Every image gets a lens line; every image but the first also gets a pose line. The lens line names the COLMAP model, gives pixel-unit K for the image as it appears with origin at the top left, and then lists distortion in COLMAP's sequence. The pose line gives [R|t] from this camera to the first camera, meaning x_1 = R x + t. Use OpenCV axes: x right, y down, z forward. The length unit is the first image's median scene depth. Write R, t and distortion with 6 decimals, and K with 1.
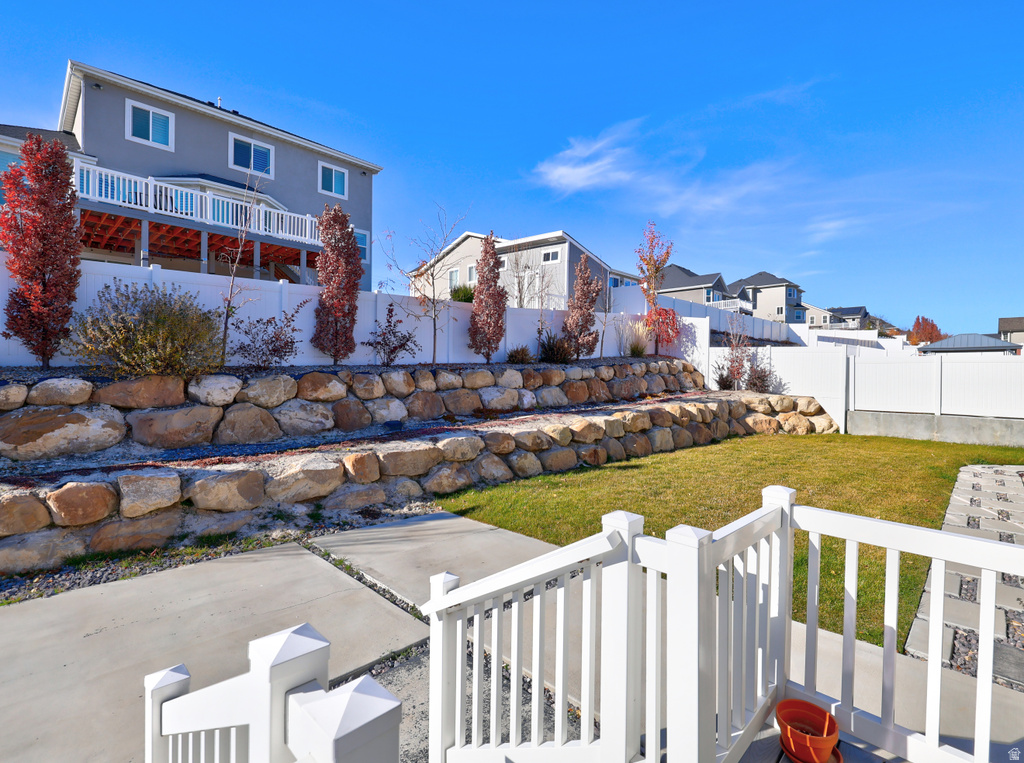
lens RADIAL K [[488.7, 0, 510.4], [0, 488.7, 376.1], [0, 0, 1]] dist [0.000407, -0.000335]
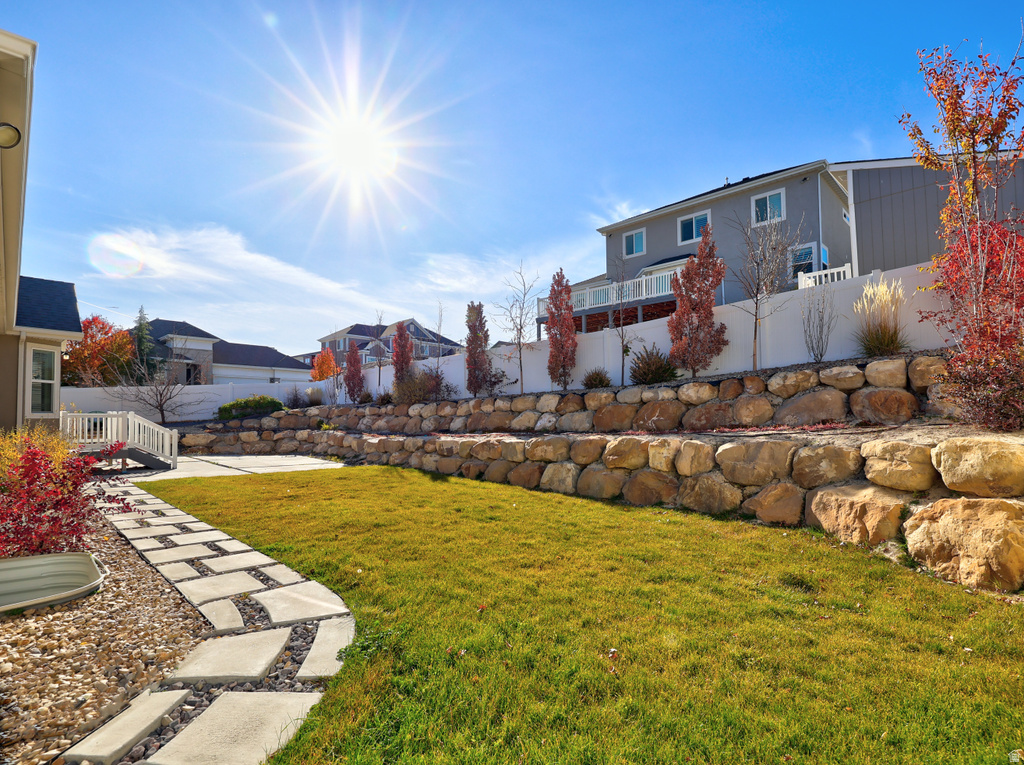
lens RADIAL K [[488.7, 0, 510.4], [0, 488.7, 377.1], [0, 0, 1]] dist [0.000407, -0.000335]
pose [[-0.000561, -0.083531, -0.996505, 0.713315], [-0.015383, 0.996388, -0.083512, 0.027700], [0.999882, 0.015282, -0.001844, 0.618344]]
